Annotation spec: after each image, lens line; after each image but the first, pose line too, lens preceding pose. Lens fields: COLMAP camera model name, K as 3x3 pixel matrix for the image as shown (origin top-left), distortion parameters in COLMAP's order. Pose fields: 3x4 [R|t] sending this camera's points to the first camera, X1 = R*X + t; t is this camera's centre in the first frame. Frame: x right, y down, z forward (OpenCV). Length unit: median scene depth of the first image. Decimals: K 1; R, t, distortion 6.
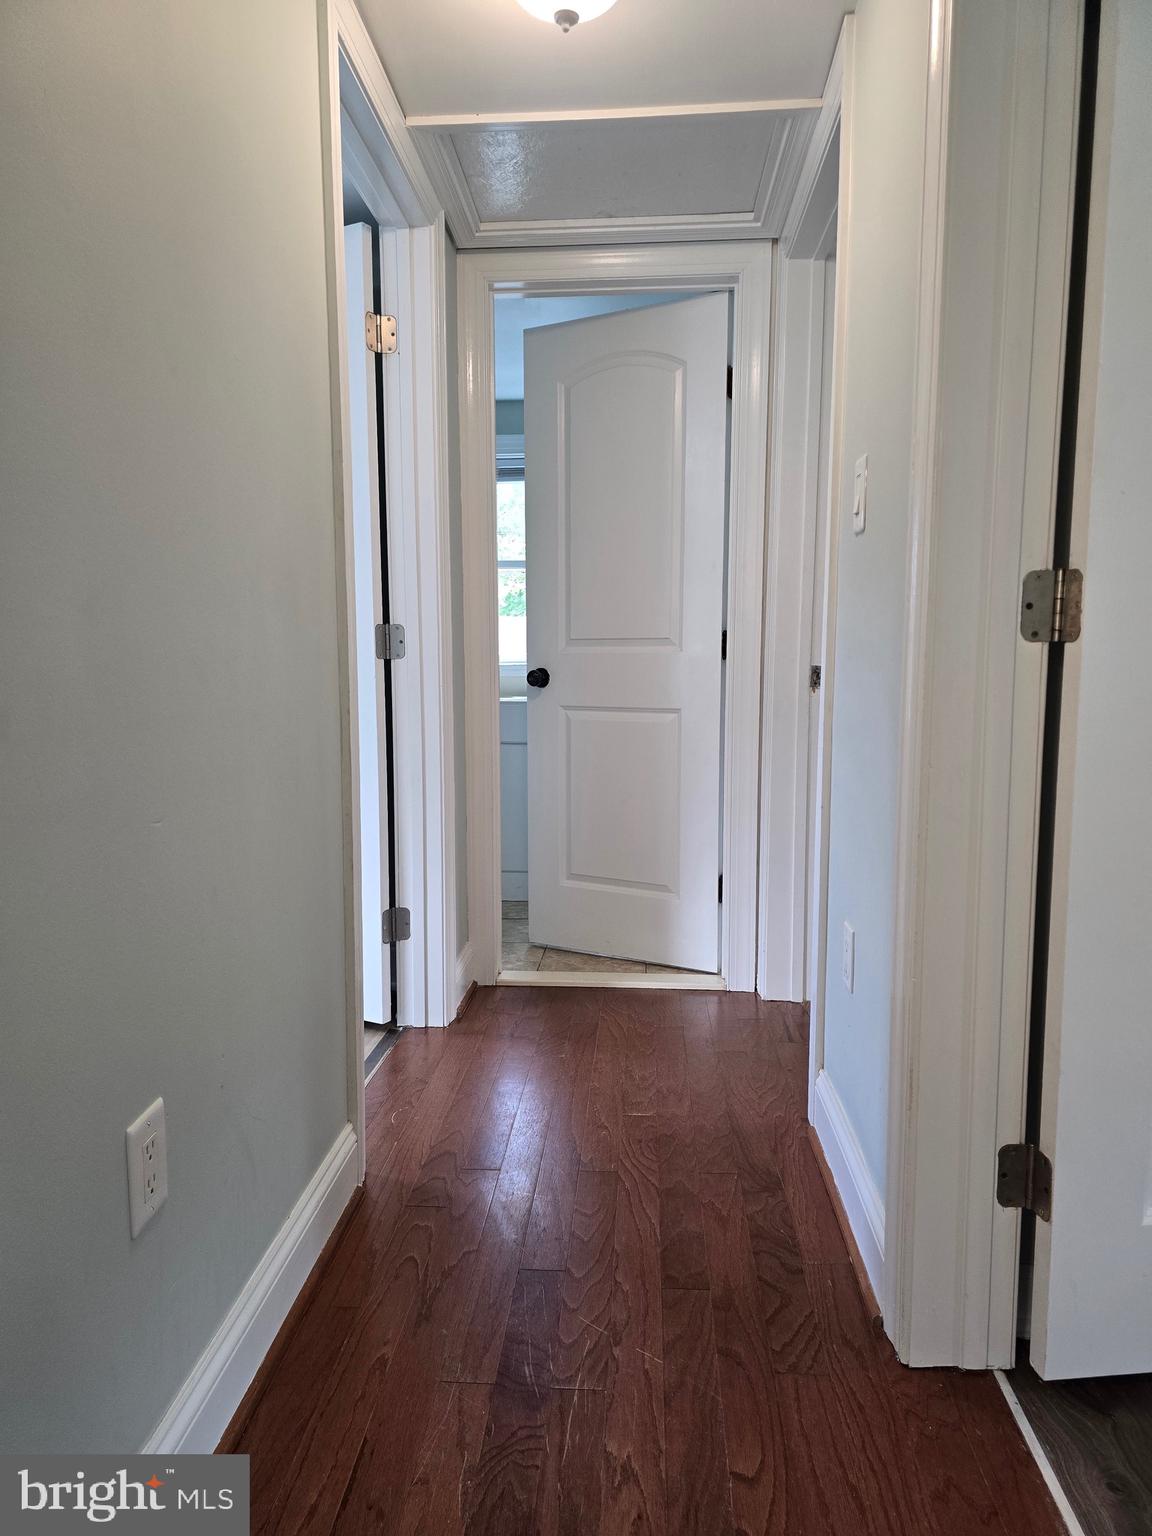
lens RADIAL K [[1026.7, 0, 584.4], [0, 1026.7, 771.1], [0, 0, 1]] dist [0.048601, -0.044288]
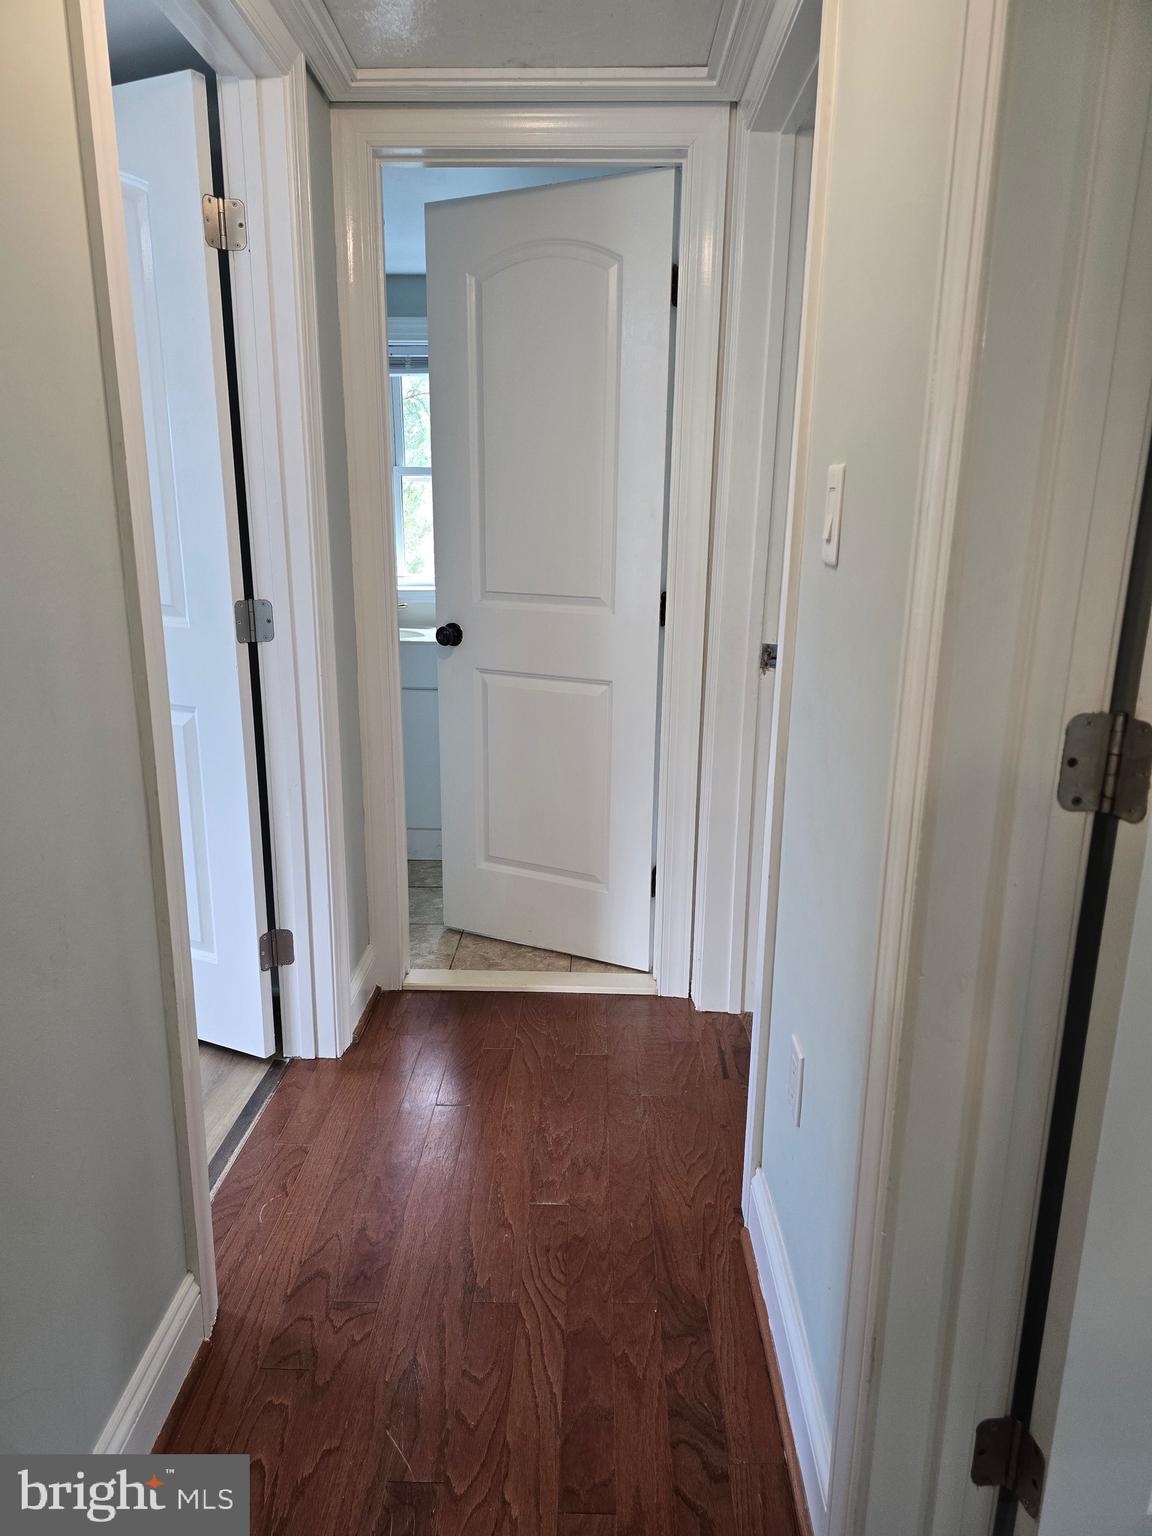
lens RADIAL K [[1026.7, 0, 580.2], [0, 1026.7, 779.9], [0, 0, 1]] dist [0.048601, -0.044288]
pose [[0.998910, 0.000742, 0.046664, 0.031532], [-0.007314, 0.990007, 0.140828, -0.118083], [-0.046094, -0.141016, 0.988934, 0.155835]]
